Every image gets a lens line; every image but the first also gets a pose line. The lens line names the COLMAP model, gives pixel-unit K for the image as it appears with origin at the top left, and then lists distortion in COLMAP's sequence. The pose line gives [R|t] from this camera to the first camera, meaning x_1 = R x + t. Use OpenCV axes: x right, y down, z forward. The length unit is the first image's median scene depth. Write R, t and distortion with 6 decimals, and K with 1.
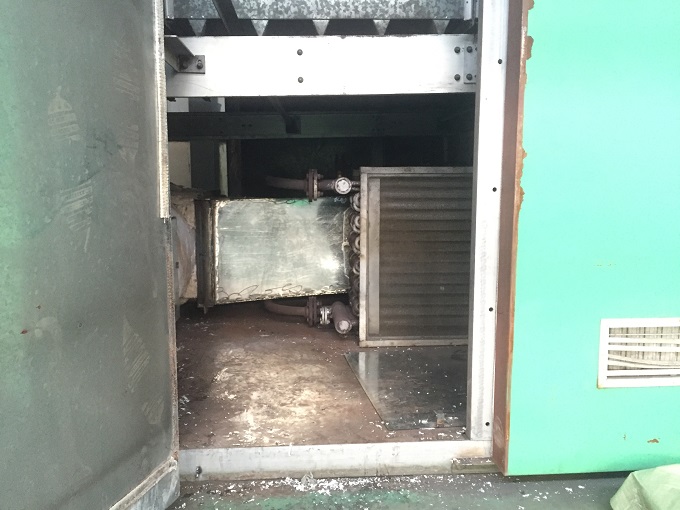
lens RADIAL K [[587.4, 0, 340.3], [0, 587.4, 255.9], [0, 0, 1]] dist [0.041628, -0.035644]
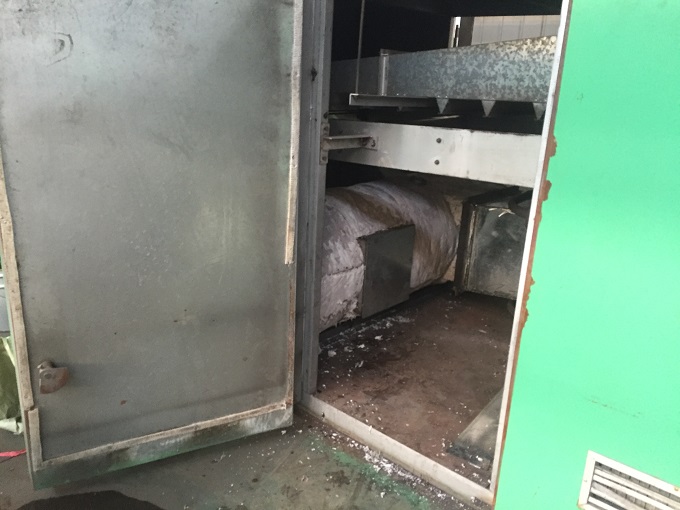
lens RADIAL K [[587.4, 0, 340.3], [0, 587.4, 254.6], [0, 0, 1]] dist [0.041628, -0.035644]
pose [[0.695721, 0.245996, -0.674877, 0.617056], [-0.140848, 0.968011, 0.207646, -0.311225], [0.704368, -0.049409, 0.708113, -0.024899]]
